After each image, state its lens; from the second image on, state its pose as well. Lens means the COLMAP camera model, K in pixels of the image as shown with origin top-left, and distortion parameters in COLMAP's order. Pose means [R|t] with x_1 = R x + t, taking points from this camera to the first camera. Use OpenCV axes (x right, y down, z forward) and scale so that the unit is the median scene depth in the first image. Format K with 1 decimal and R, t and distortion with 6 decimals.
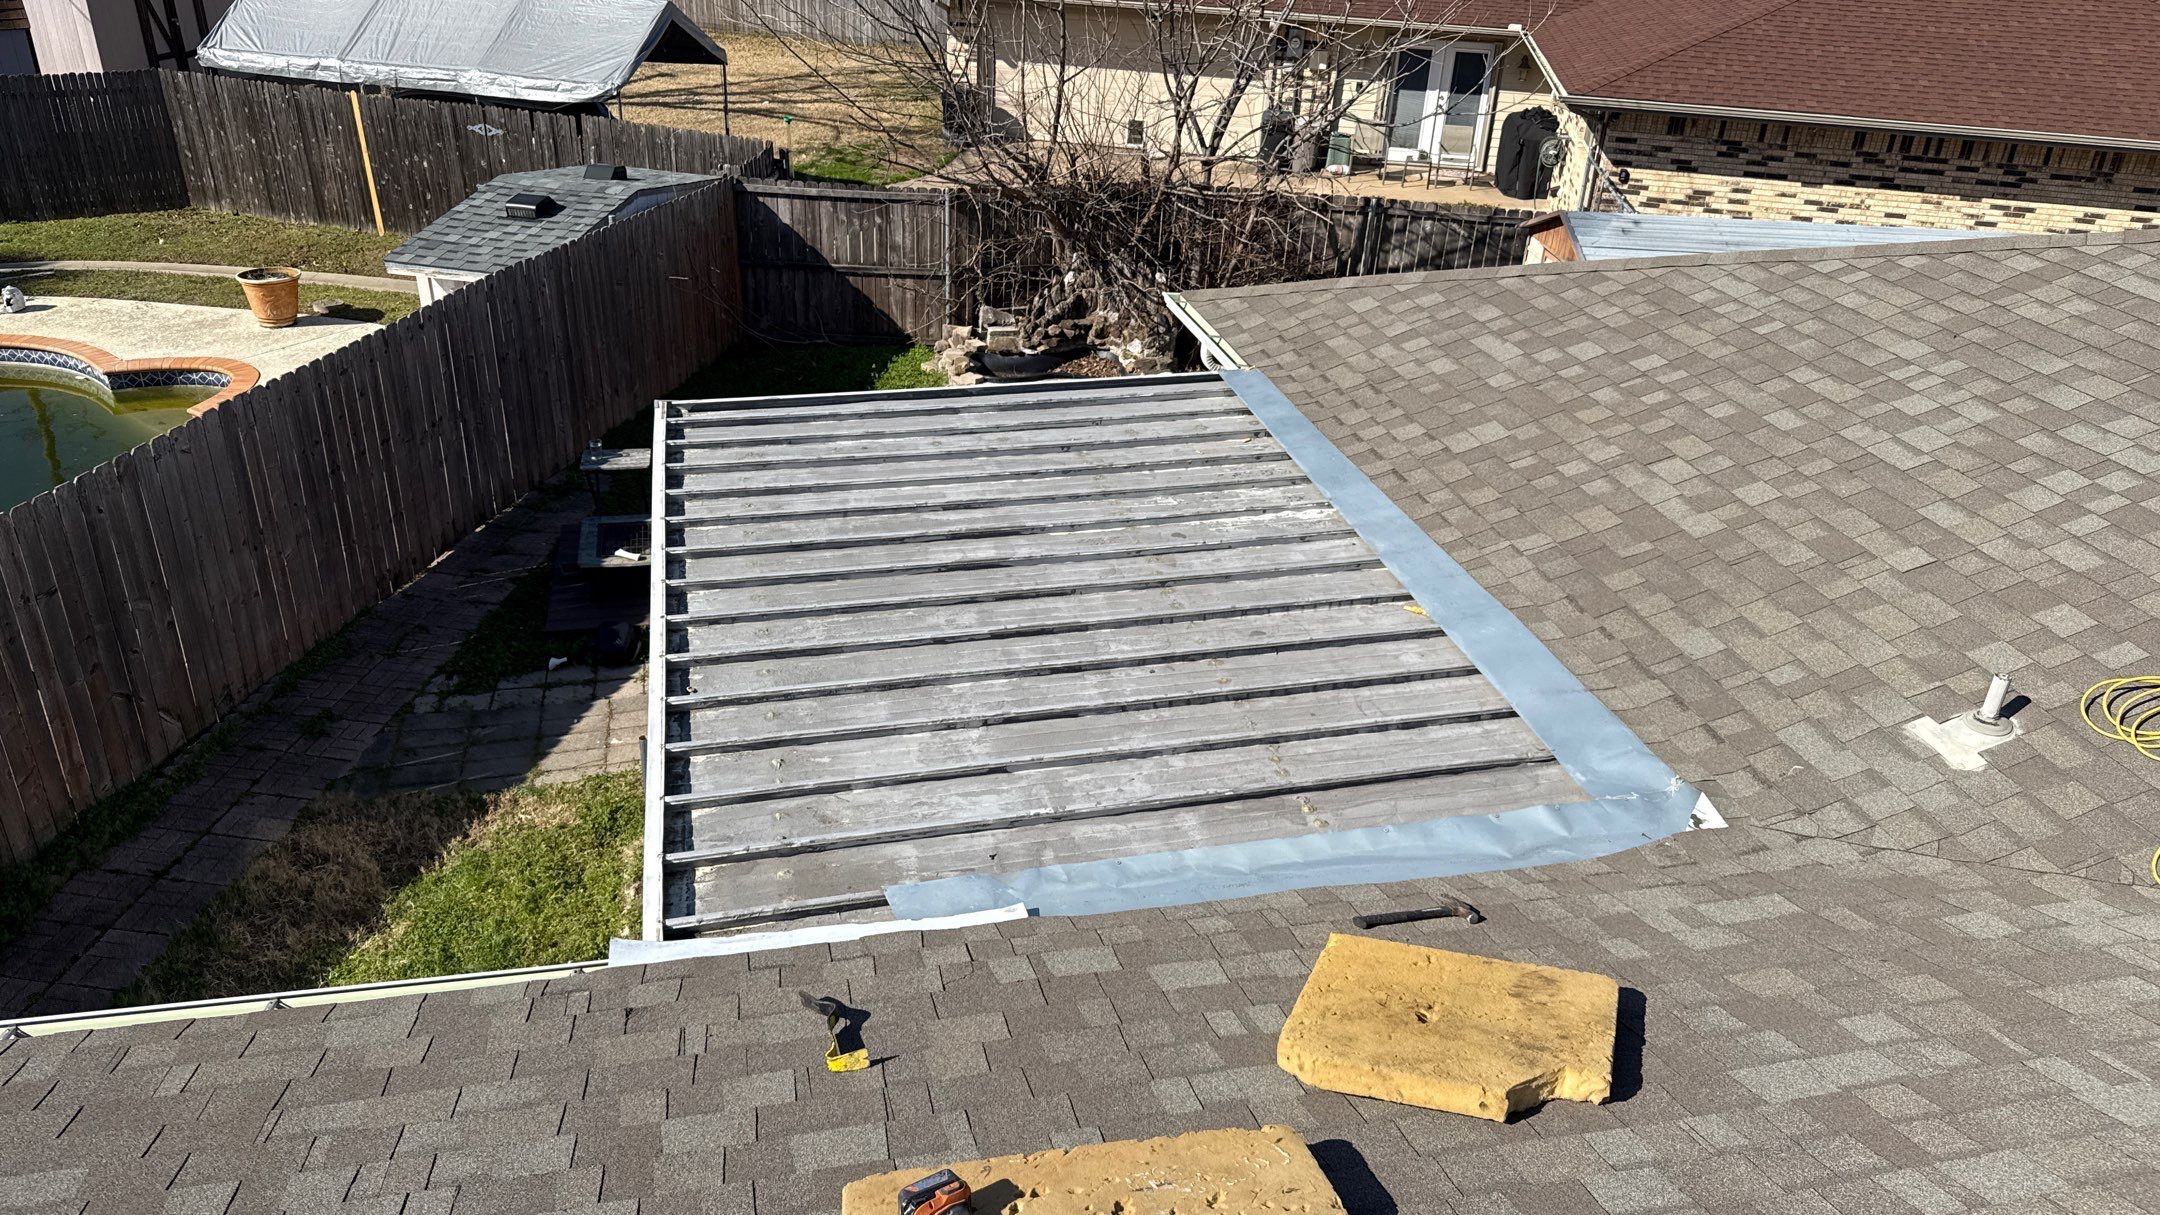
lens RADIAL K [[1493.8, 0, 1100.3], [0, 1493.8, 659.6], [0, 0, 1]] dist [0.044785, -0.065764]
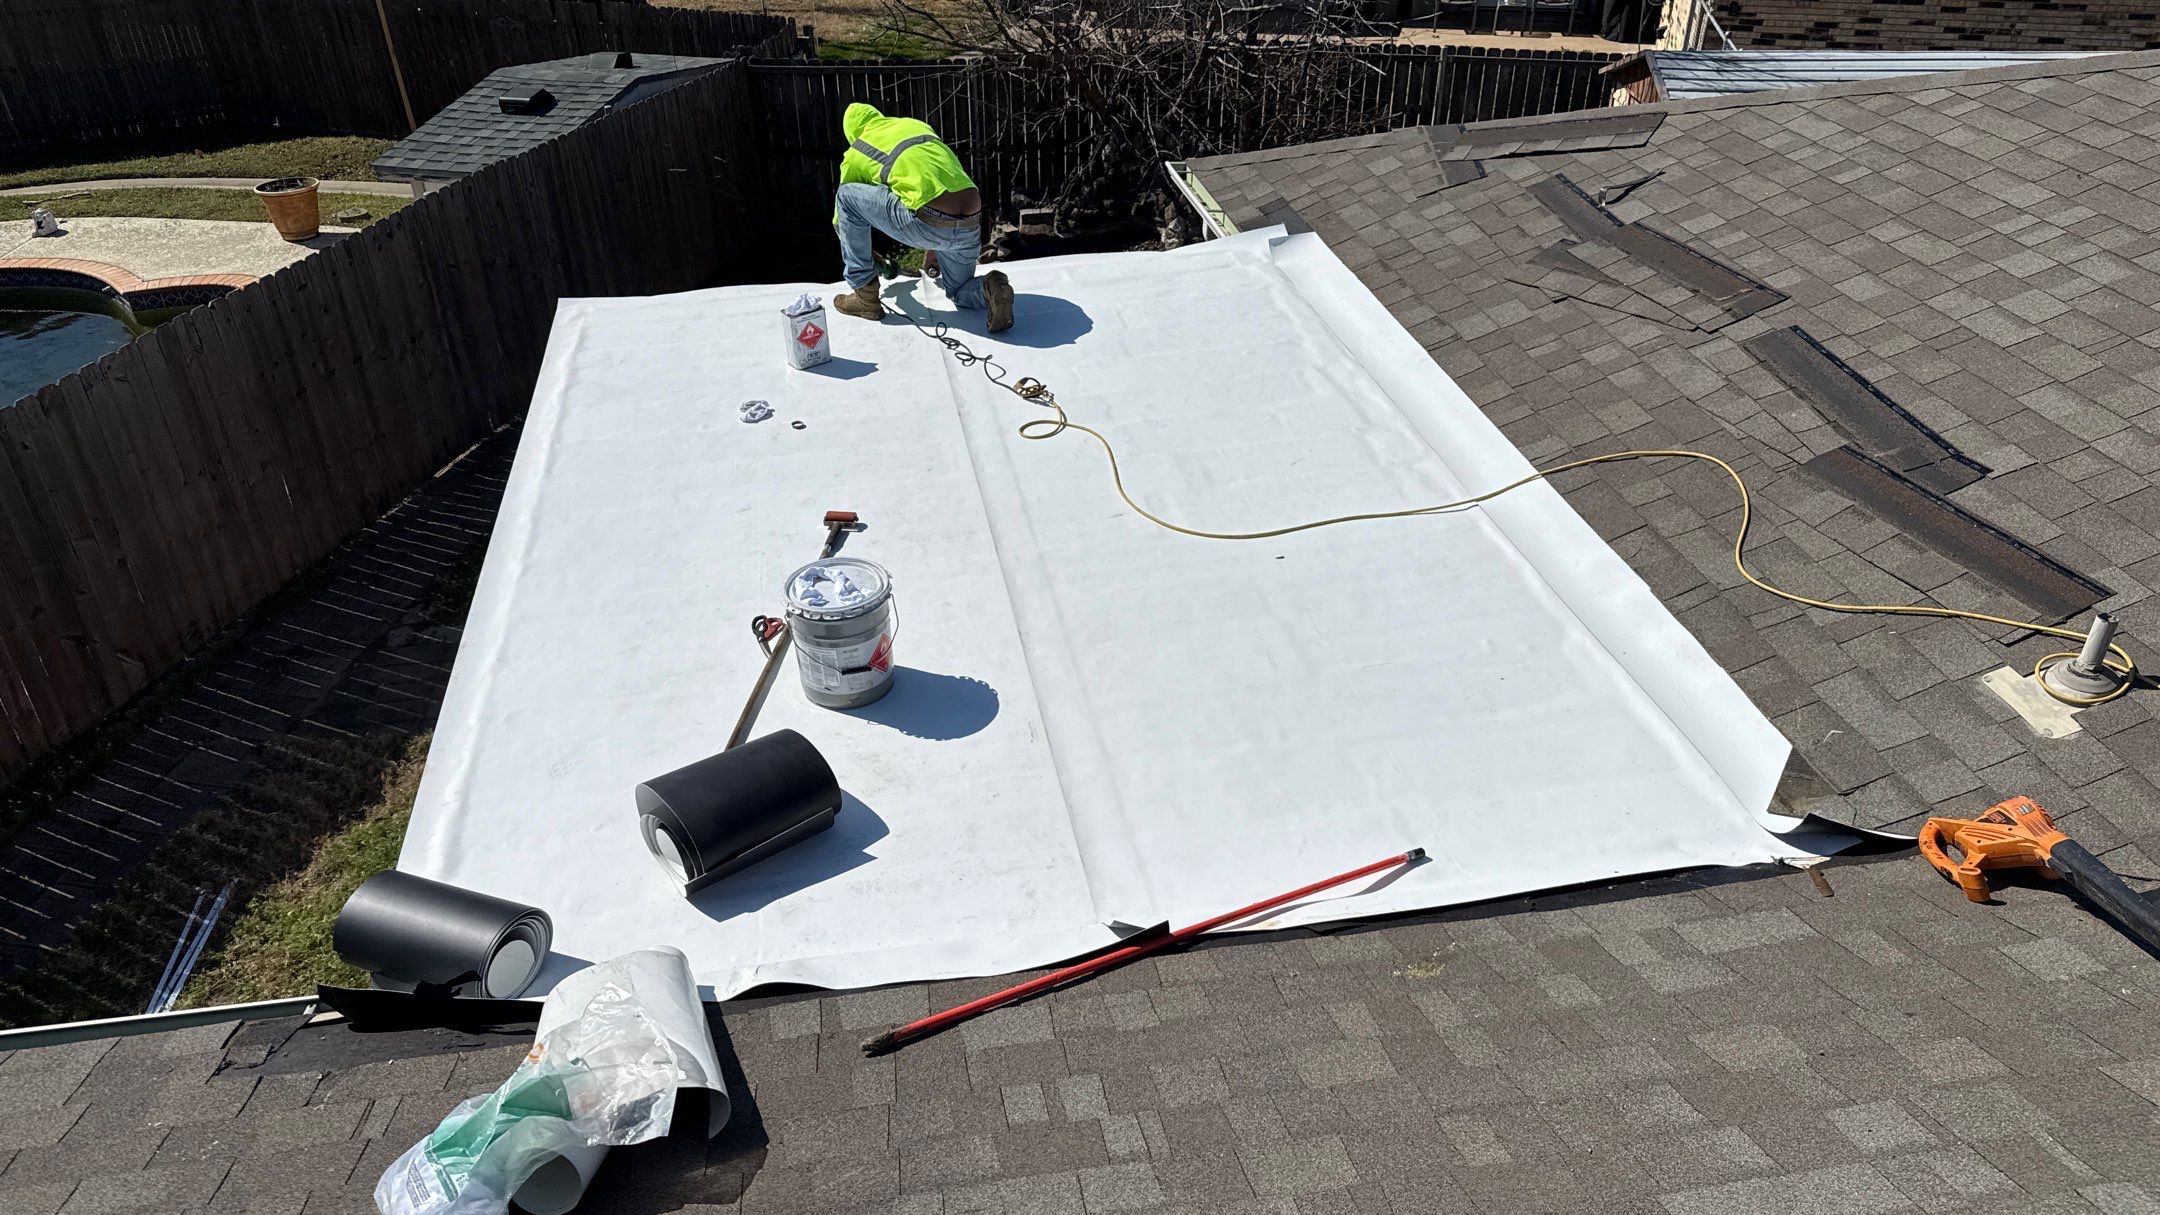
lens RADIAL K [[1504.7, 0, 1077.9], [0, 1504.7, 660.9], [0, 0, 1]] dist [0.004222, -0.005966]
pose [[0.995796, -0.013588, -0.090581, 0.086620], [0.020349, 0.997040, 0.074148, -0.022114], [0.089305, -0.075679, 0.993125, 0.109175]]
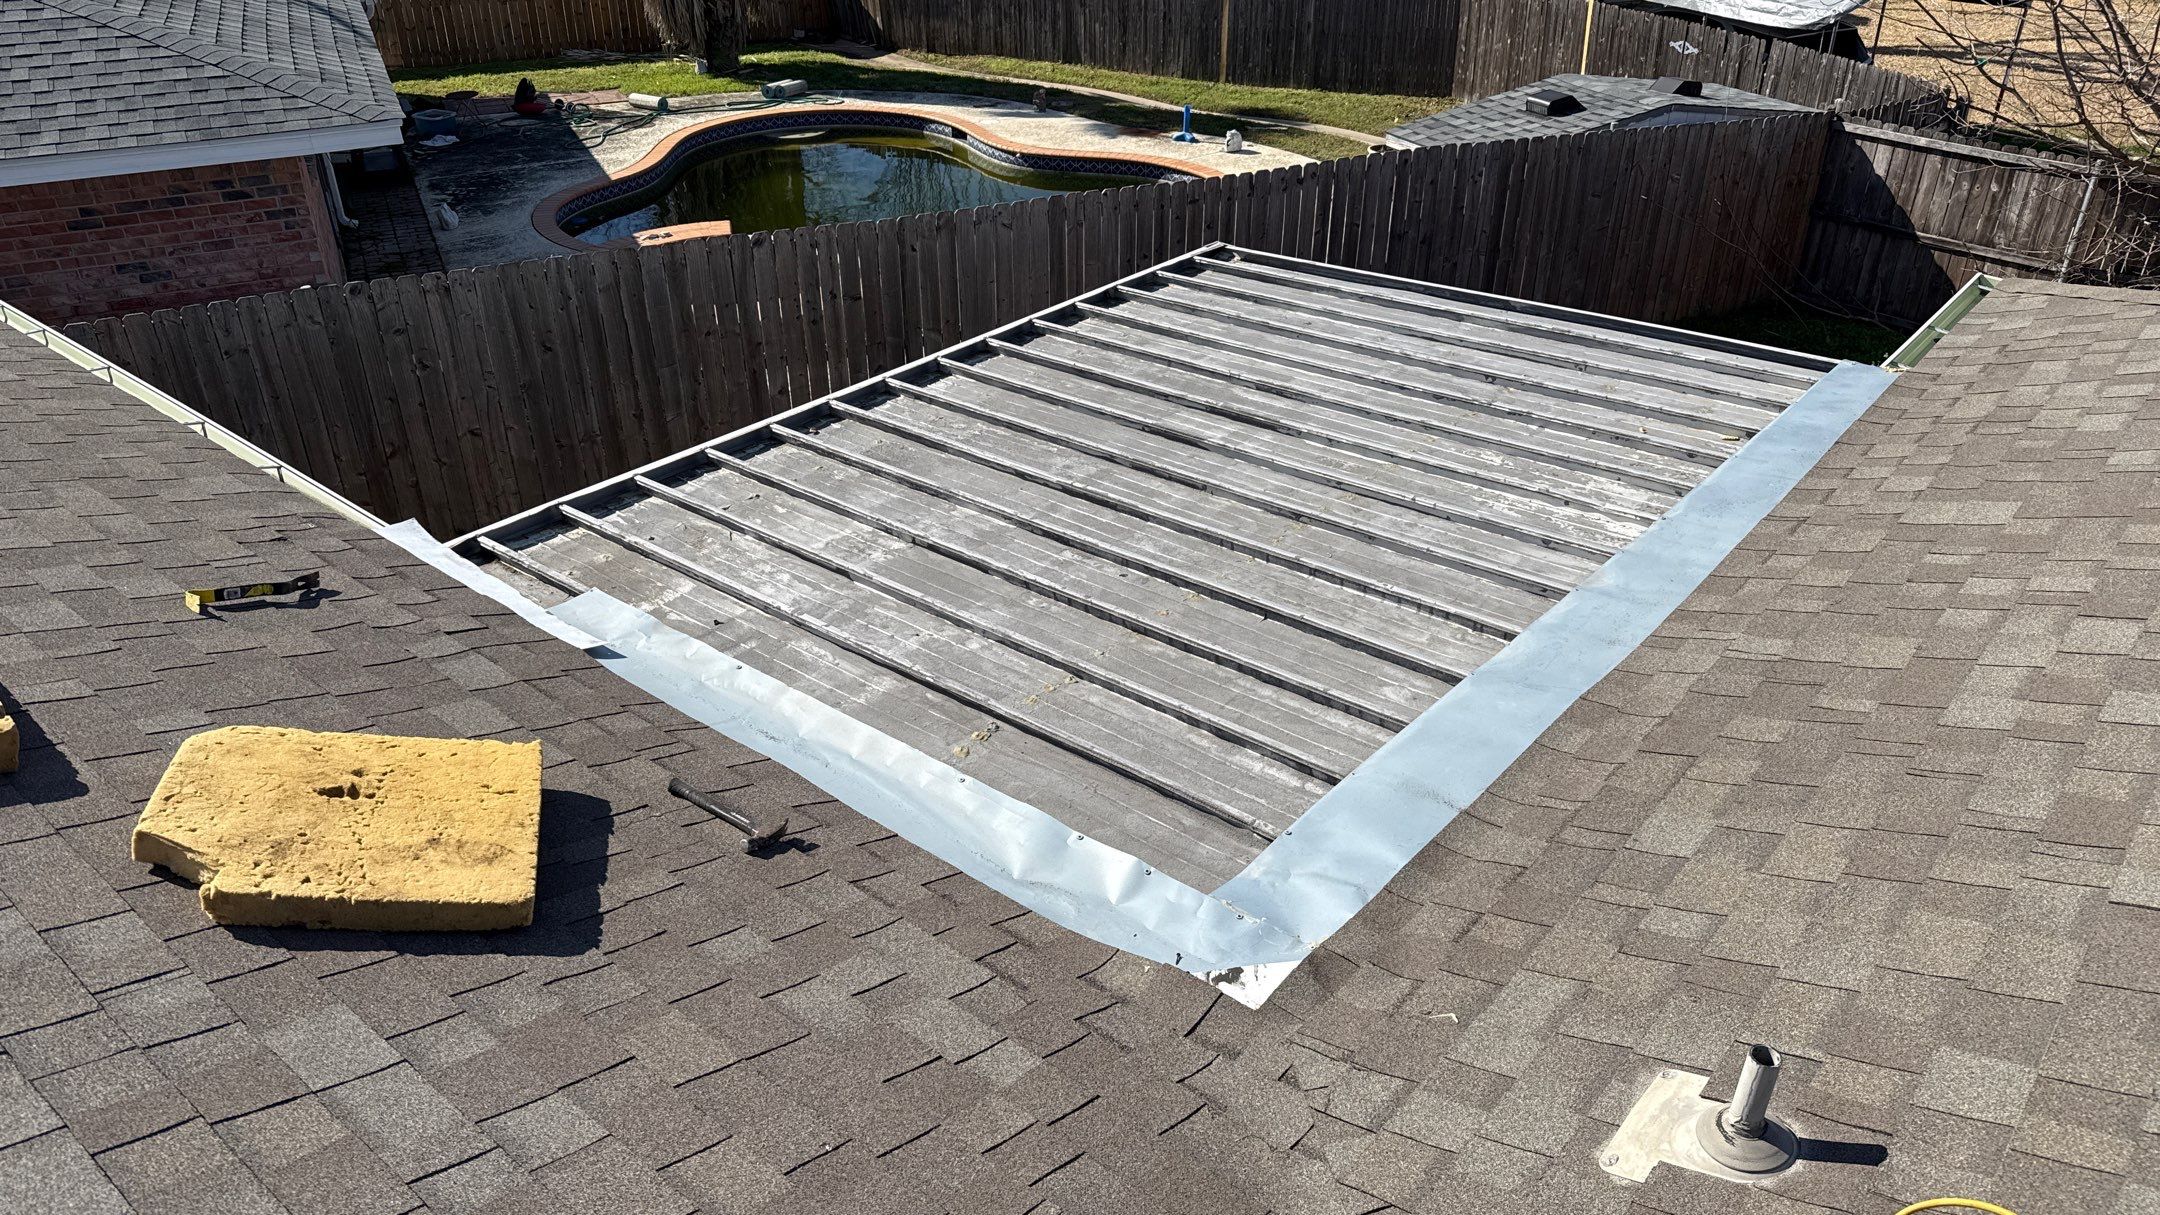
lens RADIAL K [[1504.7, 0, 1077.9], [0, 1504.7, 660.9], [0, 0, 1]] dist [0.004222, -0.005966]
pose [[0.586209, 0.379216, -0.715929, 0.483853], [-0.365320, 0.912476, 0.184197, -0.071071], [0.723119, 0.153565, 0.673437, 0.312861]]
